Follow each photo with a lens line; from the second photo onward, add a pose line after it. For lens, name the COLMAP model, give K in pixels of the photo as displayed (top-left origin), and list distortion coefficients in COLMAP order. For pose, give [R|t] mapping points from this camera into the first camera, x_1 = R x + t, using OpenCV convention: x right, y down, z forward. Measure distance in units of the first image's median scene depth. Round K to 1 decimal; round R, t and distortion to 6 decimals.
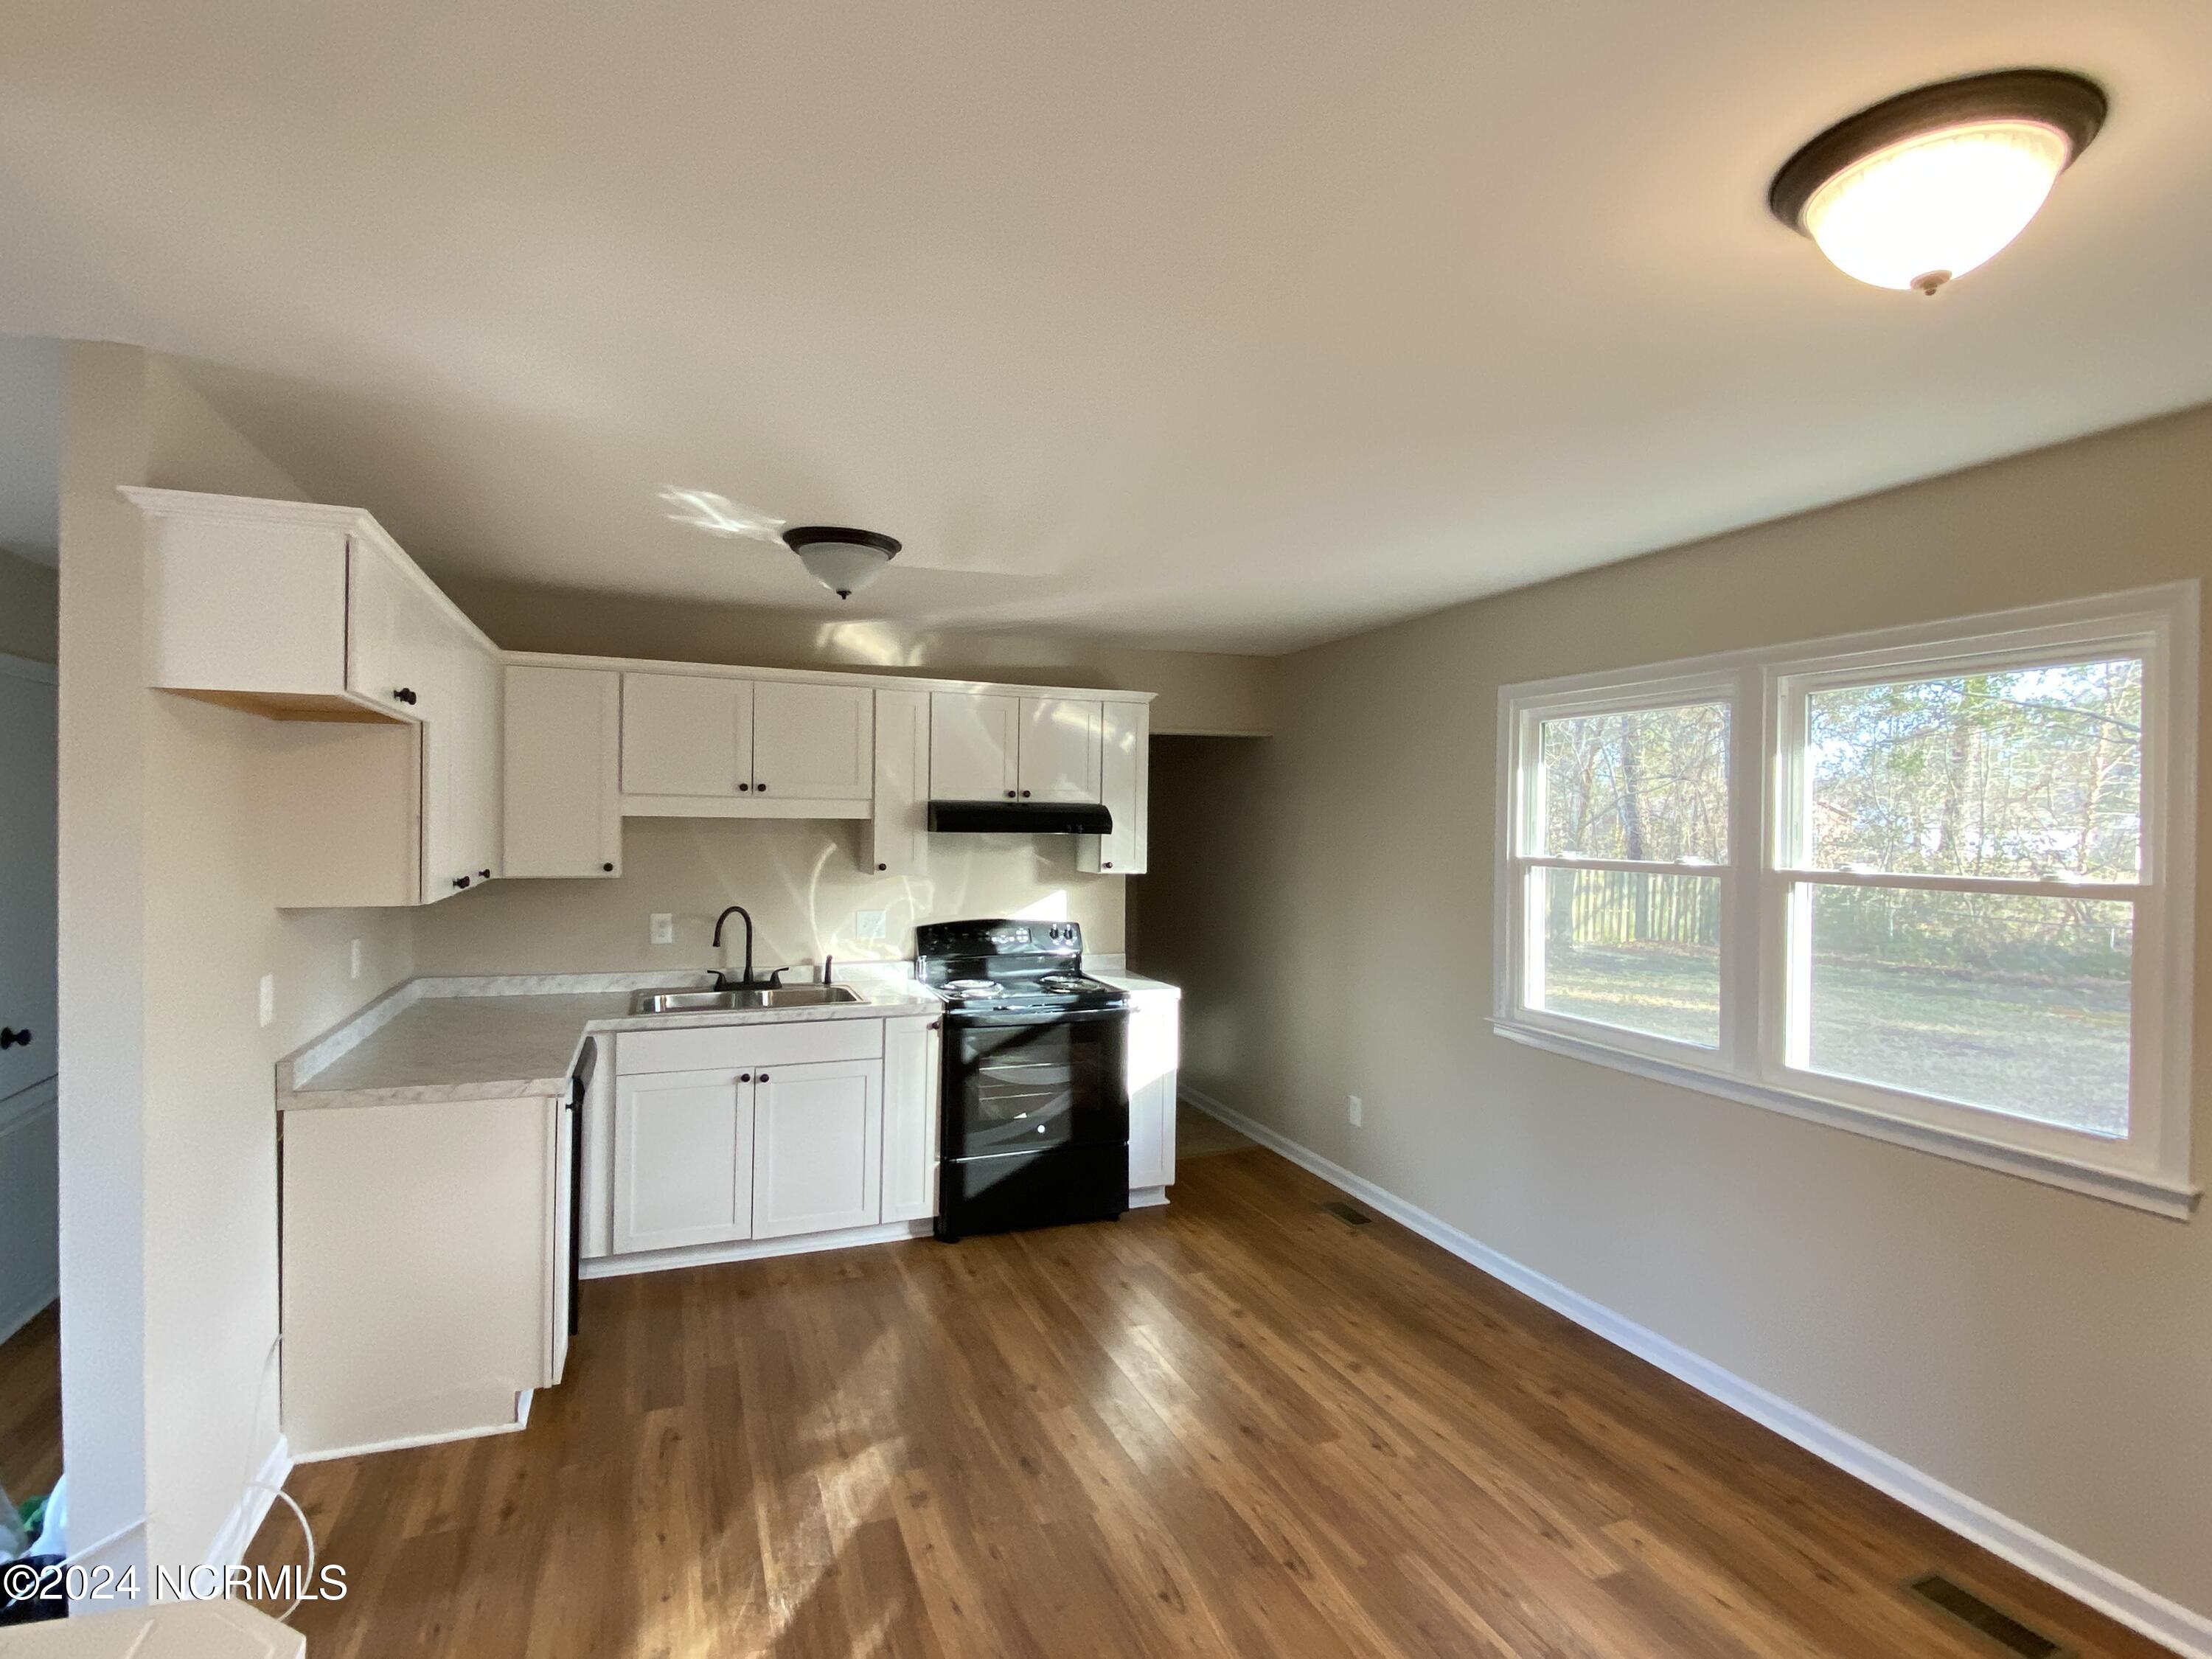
lens RADIAL K [[1128.0, 0, 1101.6], [0, 1128.0, 820.5], [0, 0, 1]] dist [0.009387, -0.010647]
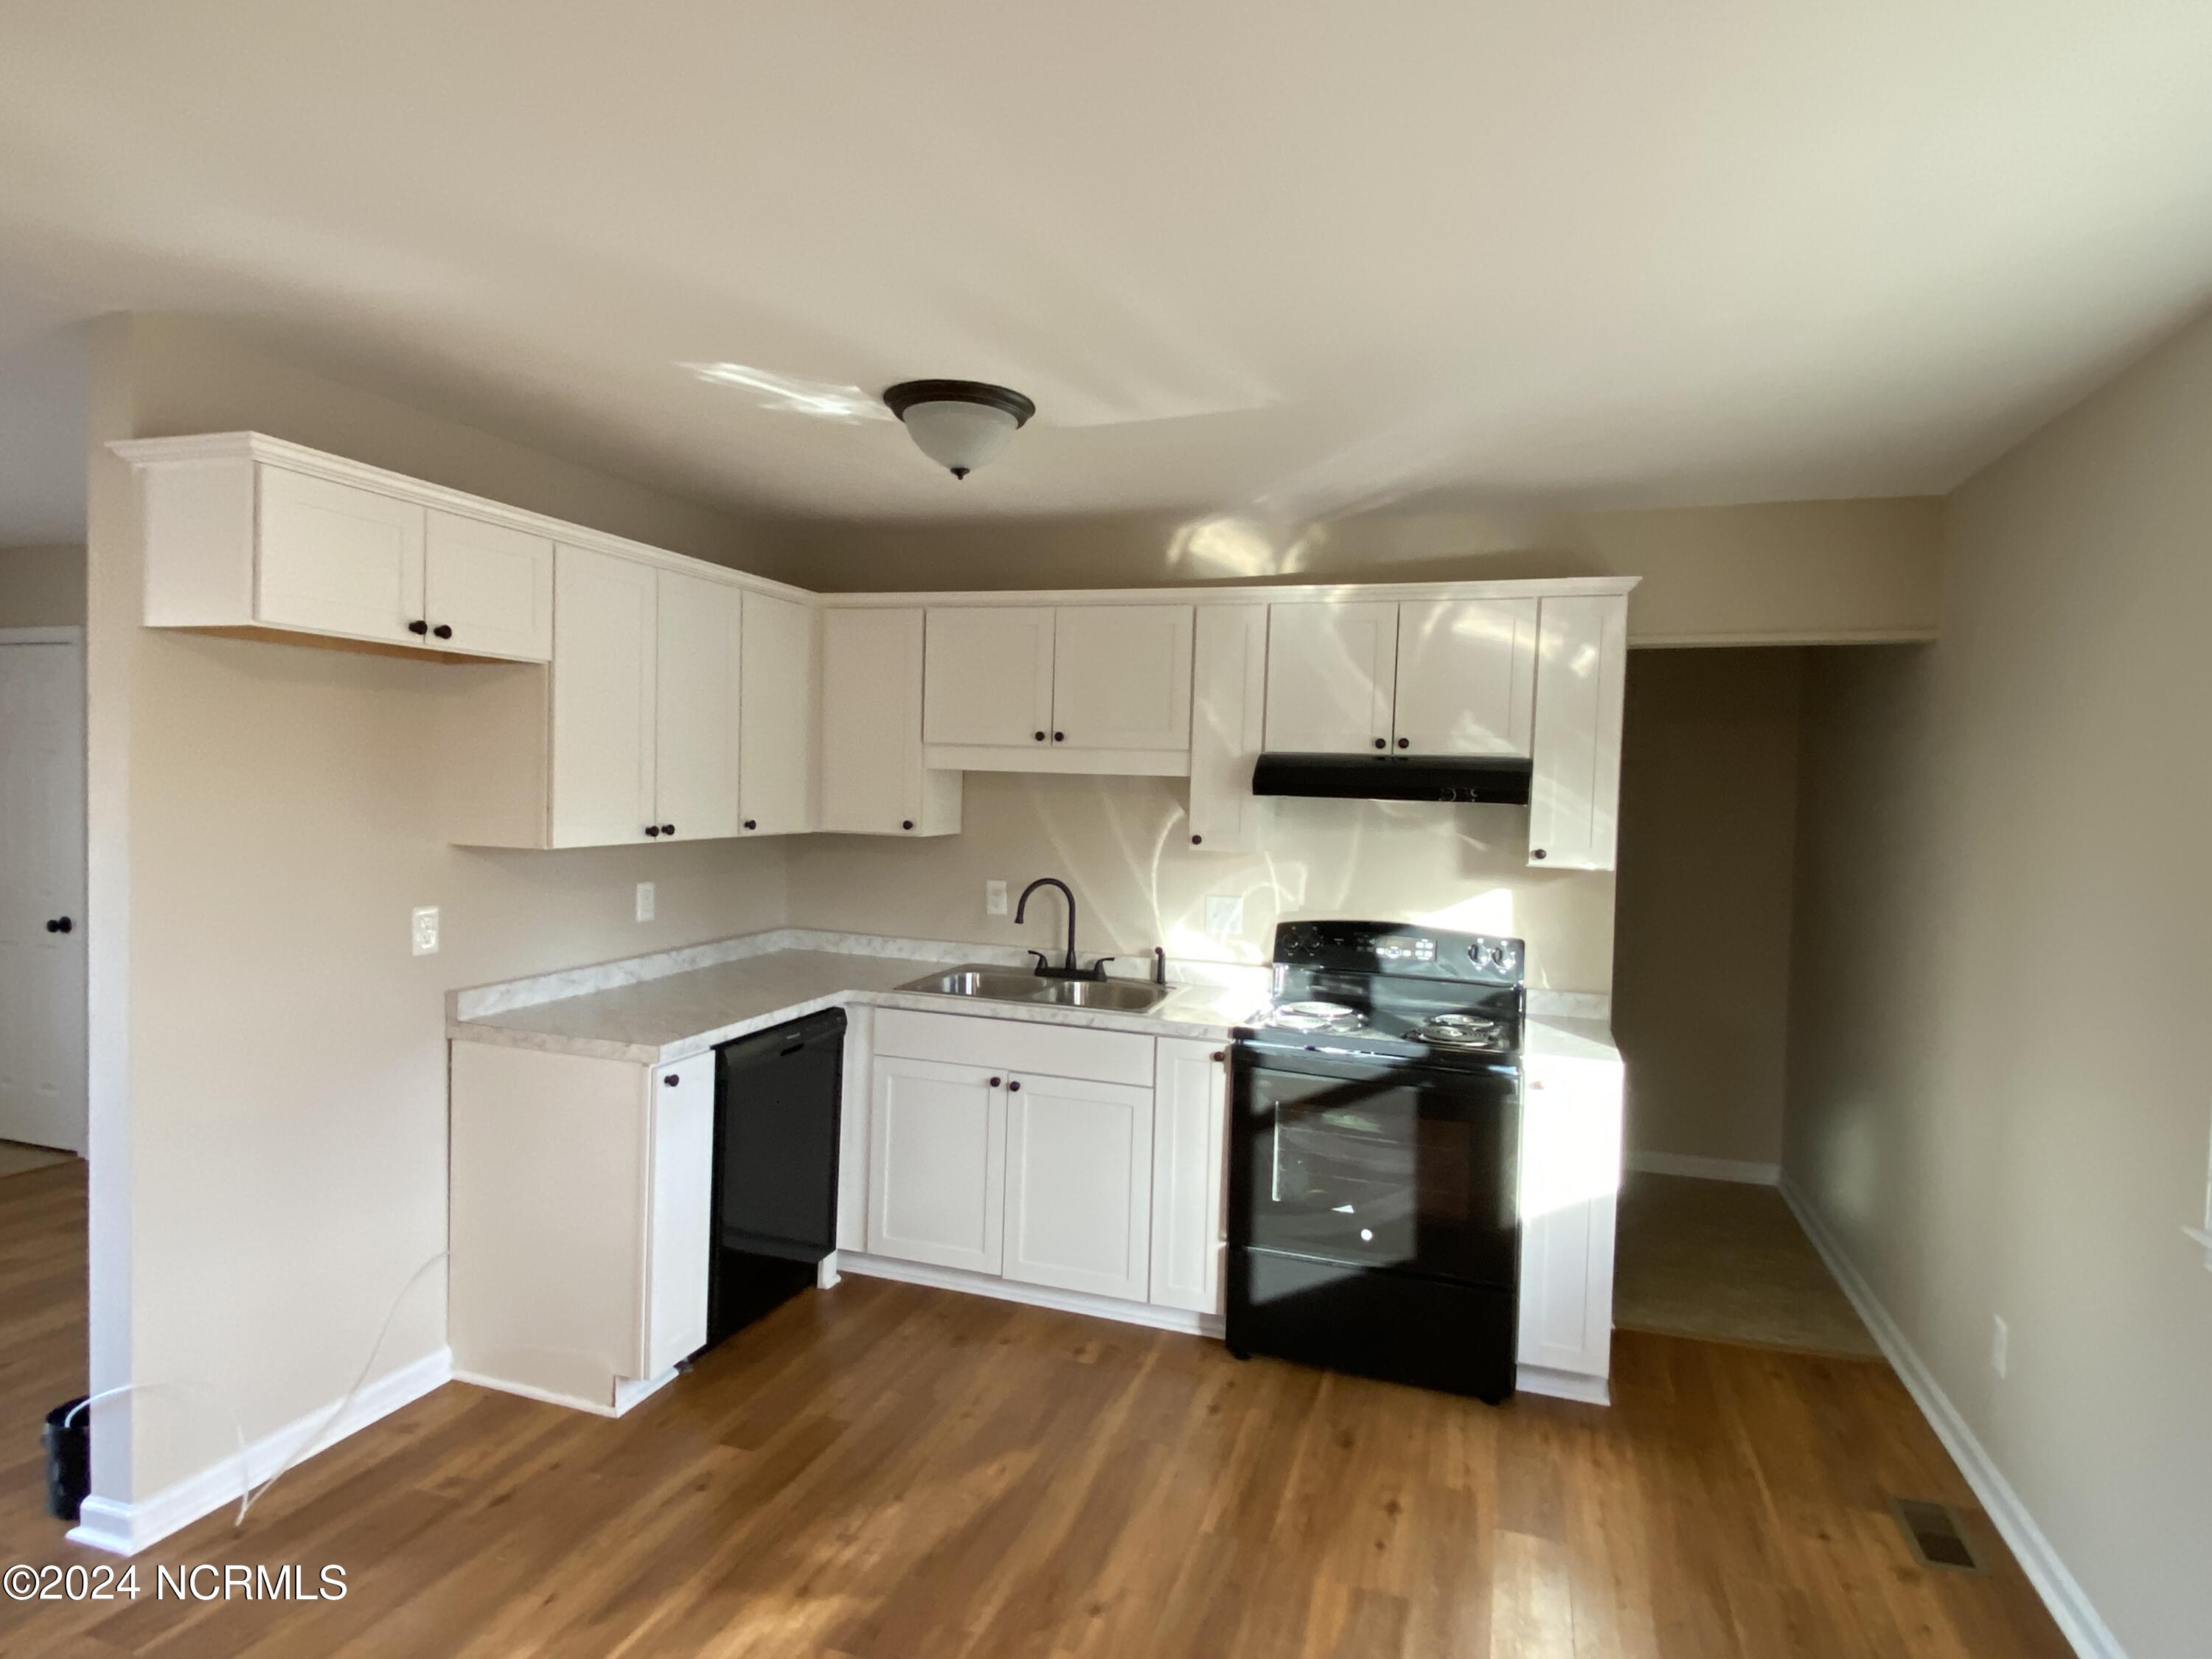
lens RADIAL K [[1244.8, 0, 1106.8], [0, 1244.8, 821.8], [0, 0, 1]] dist [0.028217, -0.013280]
pose [[0.759097, 0.033368, -0.650122, 0.319815], [-0.020168, 0.999412, 0.027747, 0.007629], [0.650665, -0.007950, 0.759323, 0.337359]]
